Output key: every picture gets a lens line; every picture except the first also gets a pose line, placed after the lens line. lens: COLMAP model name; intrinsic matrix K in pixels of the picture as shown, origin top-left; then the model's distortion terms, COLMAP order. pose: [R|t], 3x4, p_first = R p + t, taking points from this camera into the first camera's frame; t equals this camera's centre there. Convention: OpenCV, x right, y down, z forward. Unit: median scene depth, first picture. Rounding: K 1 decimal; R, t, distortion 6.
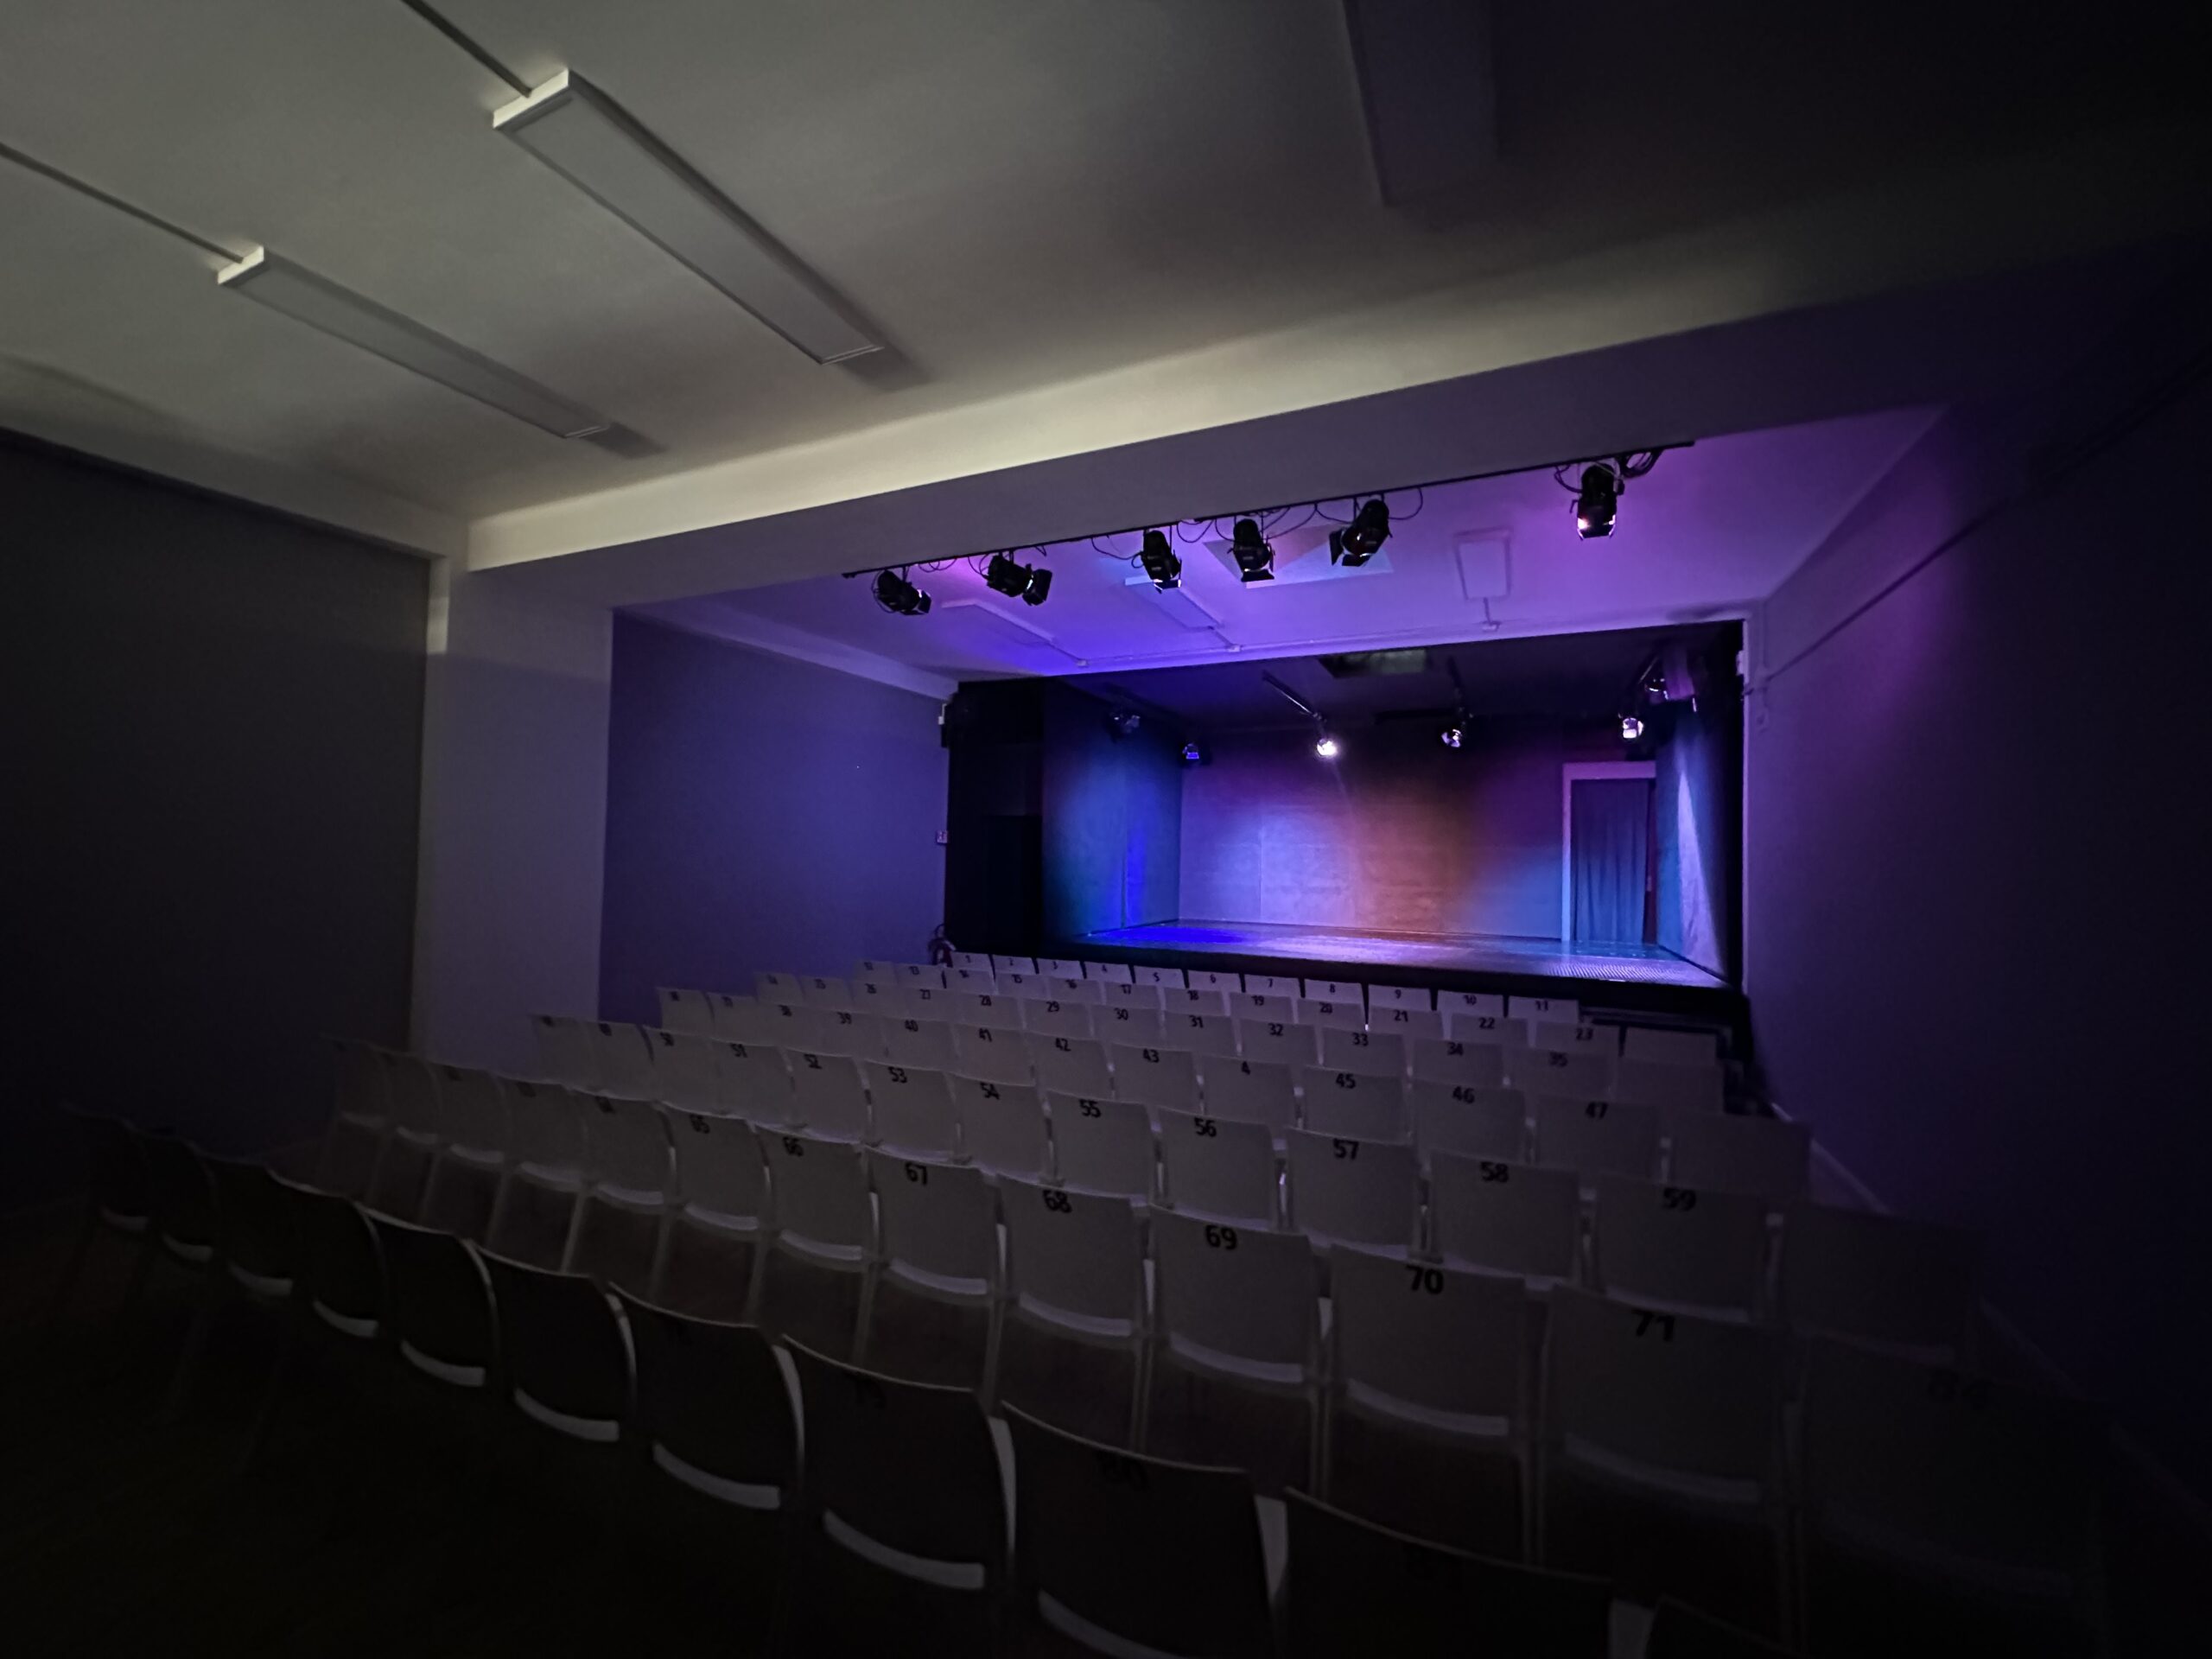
lens RADIAL K [[879.3, 0, 1106.4], [0, 879.3, 803.2], [0, 0, 1]] dist [0.000439, 0.000031]
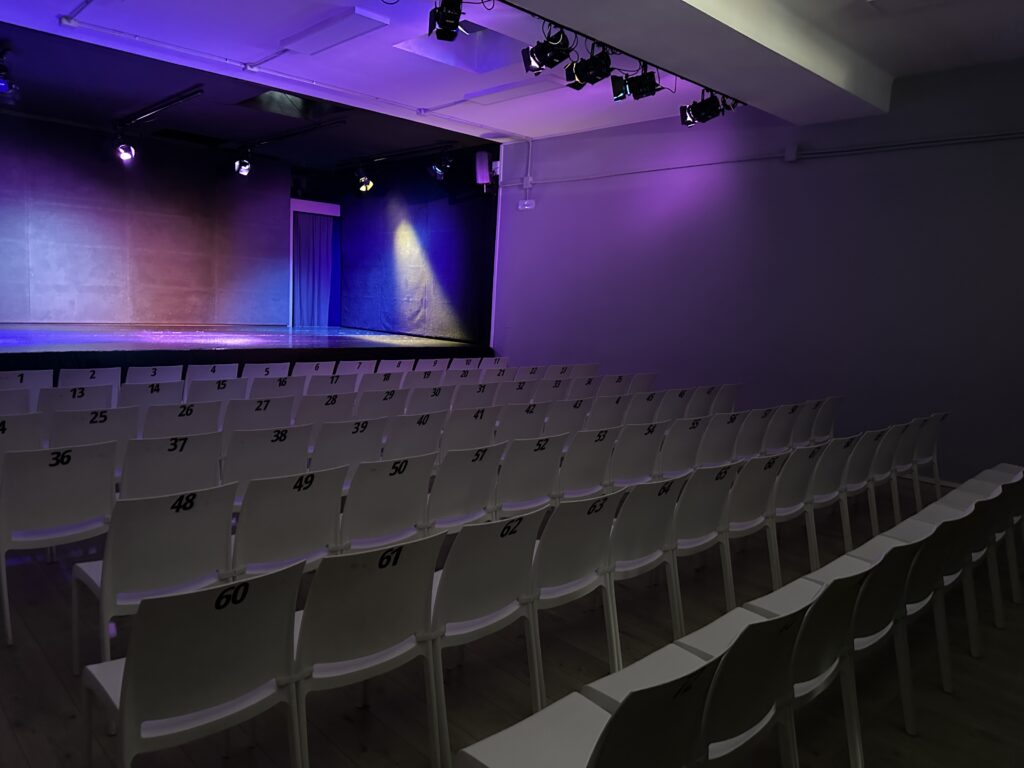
lens RADIAL K [[728.5, 0, 512.0], [0, 728.5, 384.0], [0, 0, 1]] dist [0.111074, -0.163053]
pose [[0.357792, -0.117589, 0.926368, -0.458381], [-0.100722, 0.981392, 0.163475, 0.016780], [-0.928354, -0.151795, 0.339290, 0.243762]]
